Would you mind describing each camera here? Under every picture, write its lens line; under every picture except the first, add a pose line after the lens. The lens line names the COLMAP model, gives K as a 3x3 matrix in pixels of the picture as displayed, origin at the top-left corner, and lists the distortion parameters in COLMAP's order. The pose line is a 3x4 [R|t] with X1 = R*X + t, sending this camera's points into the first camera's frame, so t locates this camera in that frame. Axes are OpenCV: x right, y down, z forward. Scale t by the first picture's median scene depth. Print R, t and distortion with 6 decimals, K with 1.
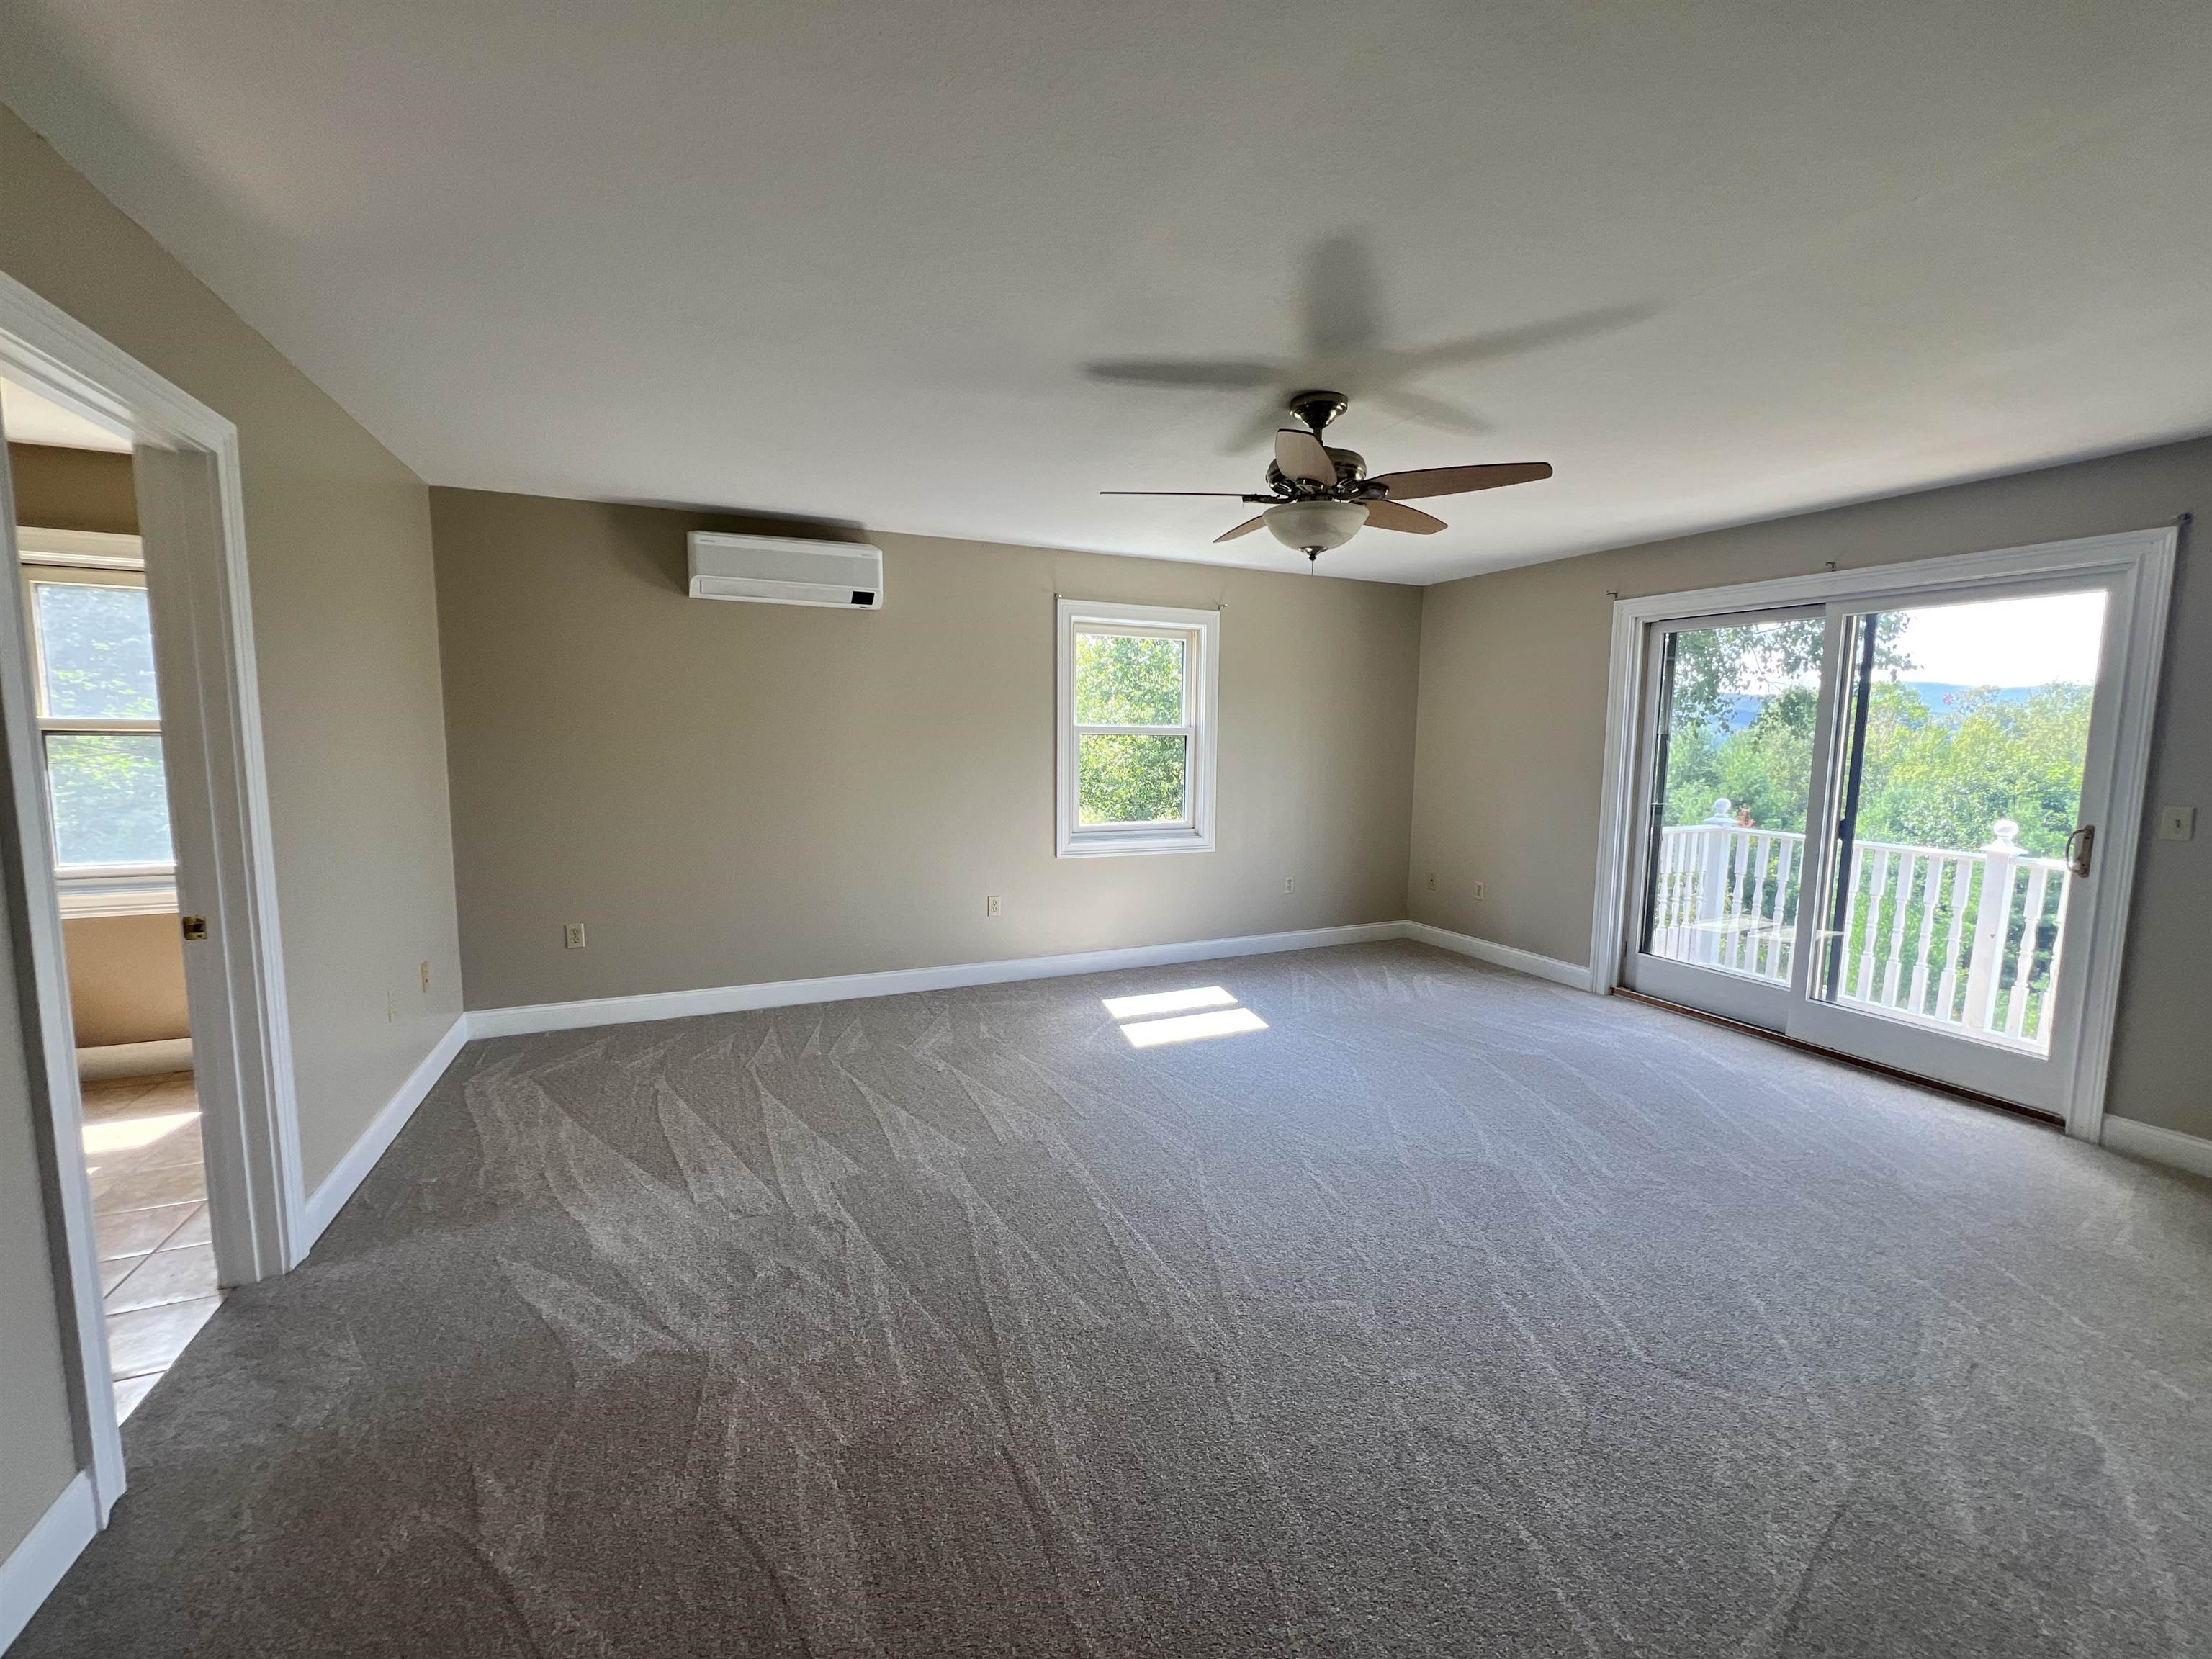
lens RADIAL K [[882.6, 0, 1108.6], [0, 882.6, 836.5], [0, 0, 1]] dist [-0.003334, -0.001388]
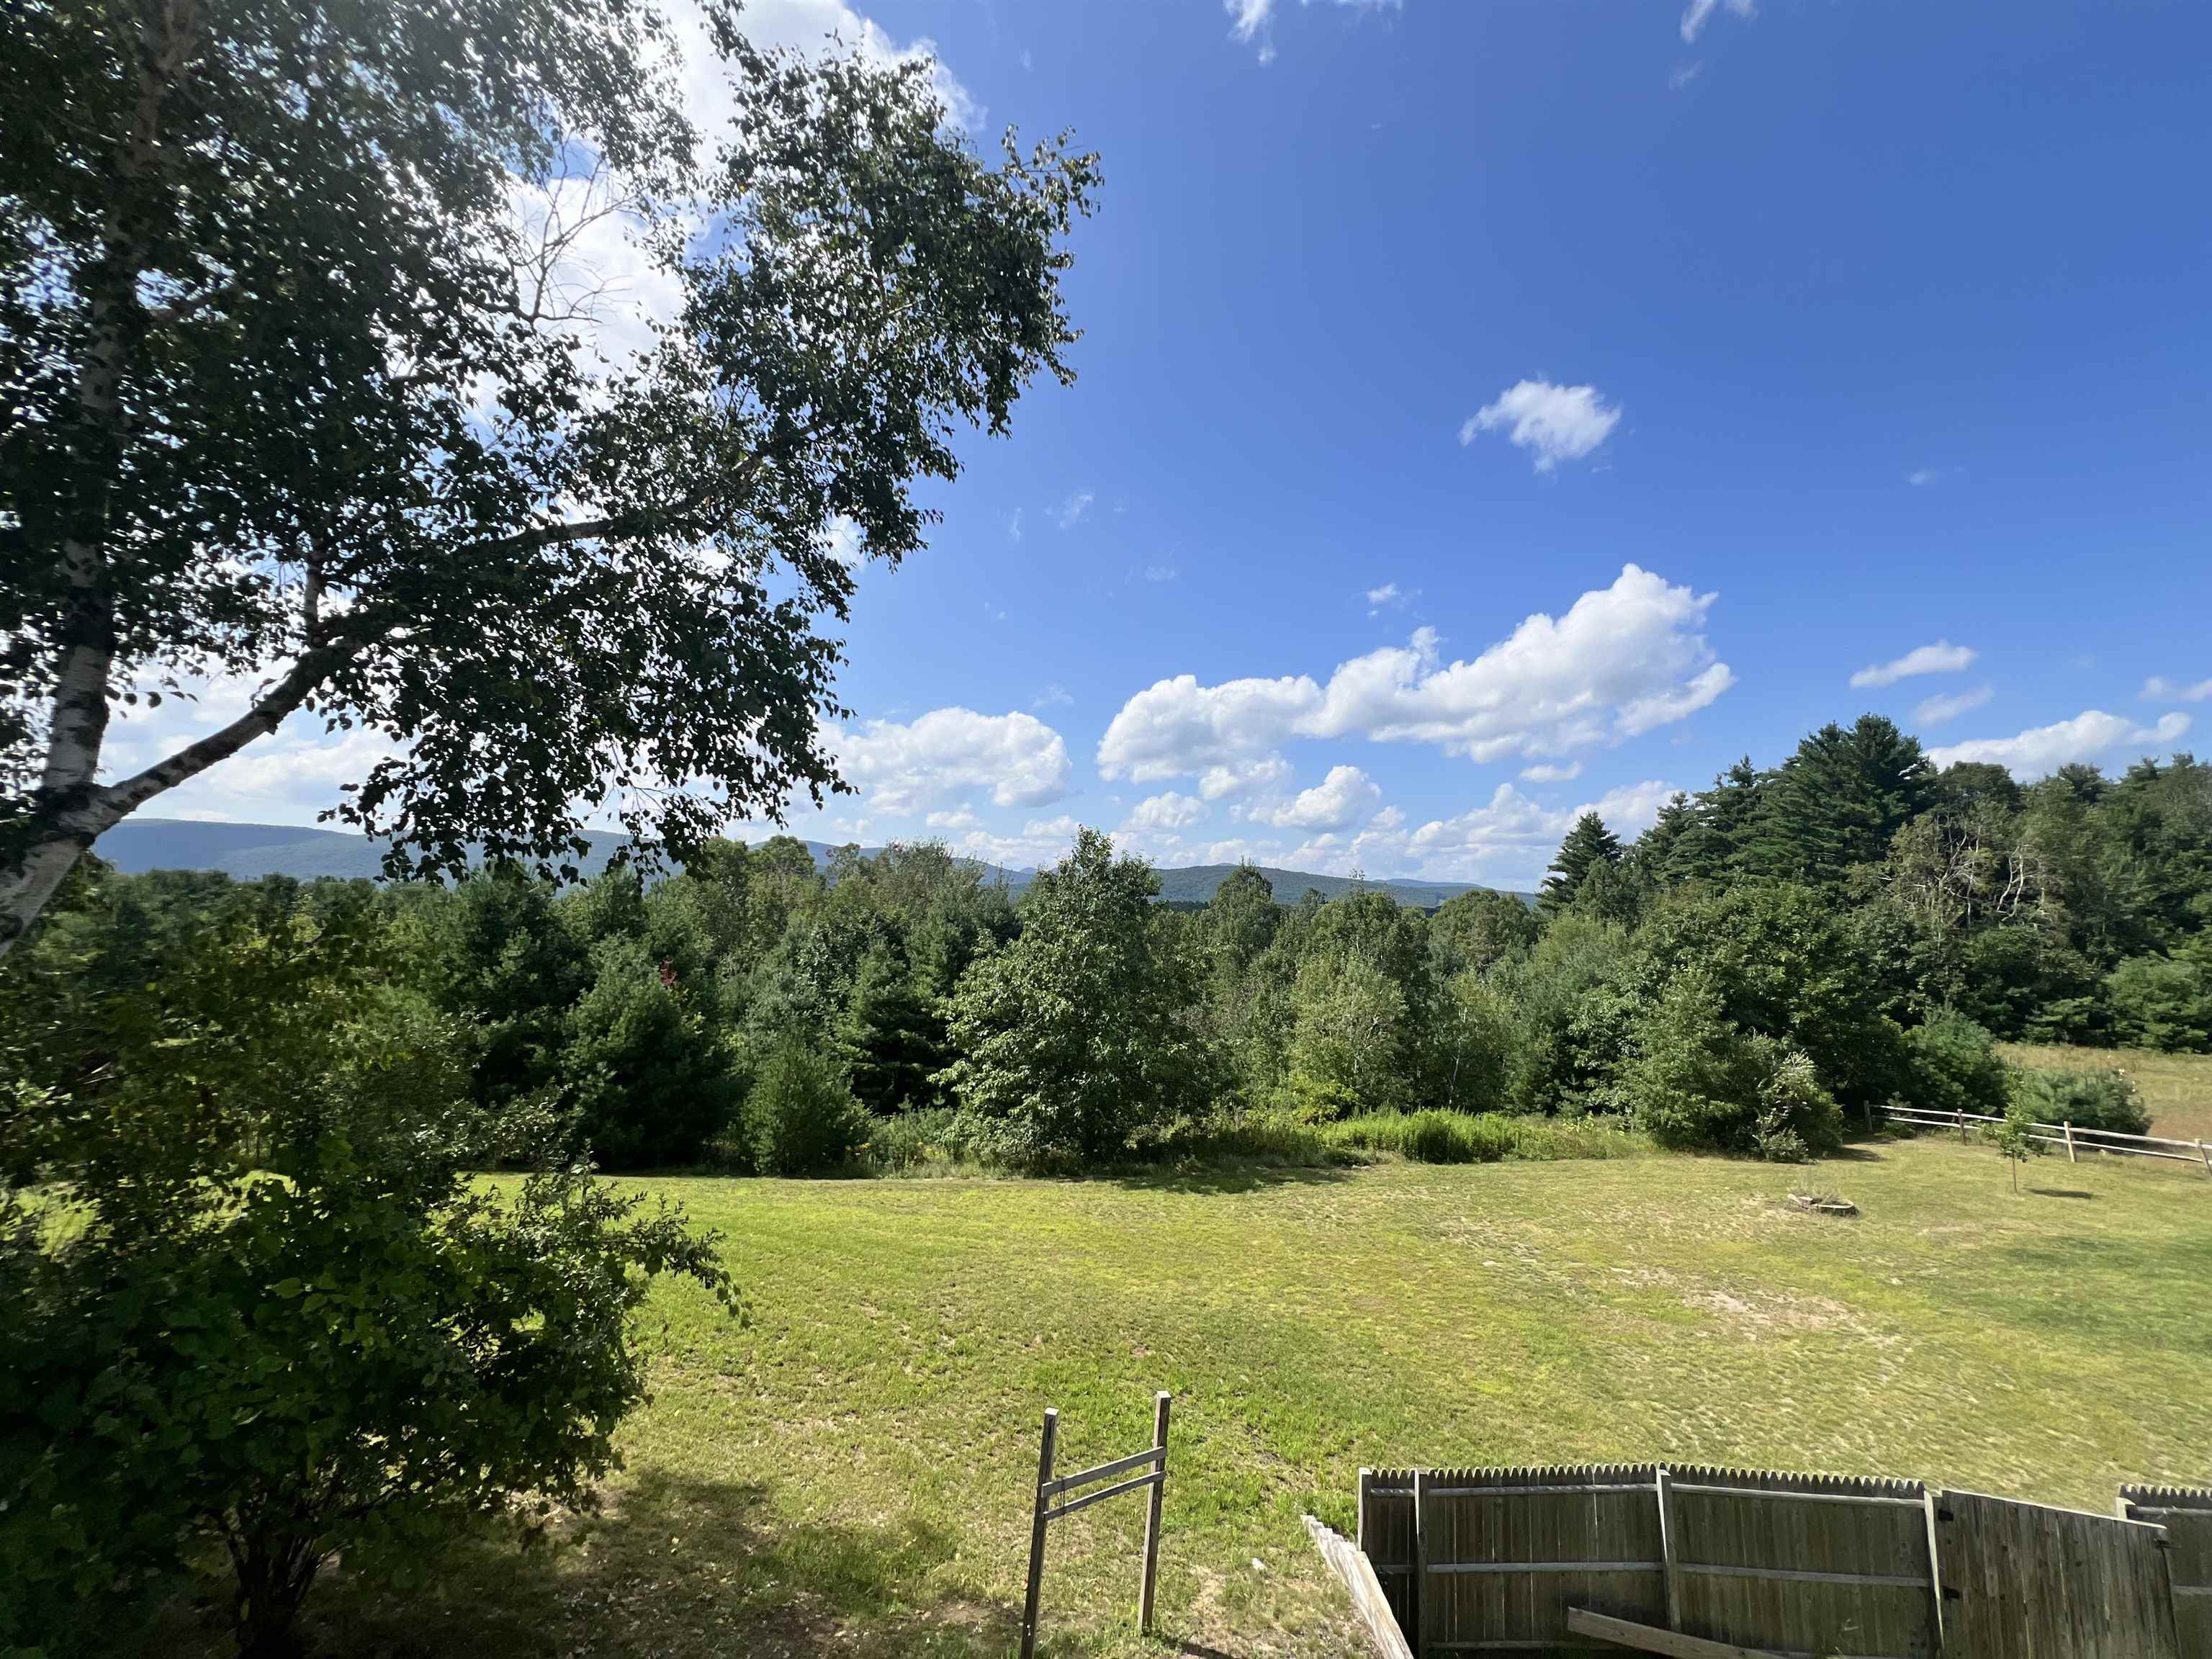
lens RADIAL K [[882.6, 0, 1094.8], [0, 882.6, 839.7], [0, 0, 1]] dist [-0.003334, -0.001388]
pose [[0.487946, 0.059190, 0.870865, 0.122409], [0.082128, 0.990159, -0.113315, -0.015355], [-0.869001, 0.126815, 0.478283, 0.143826]]
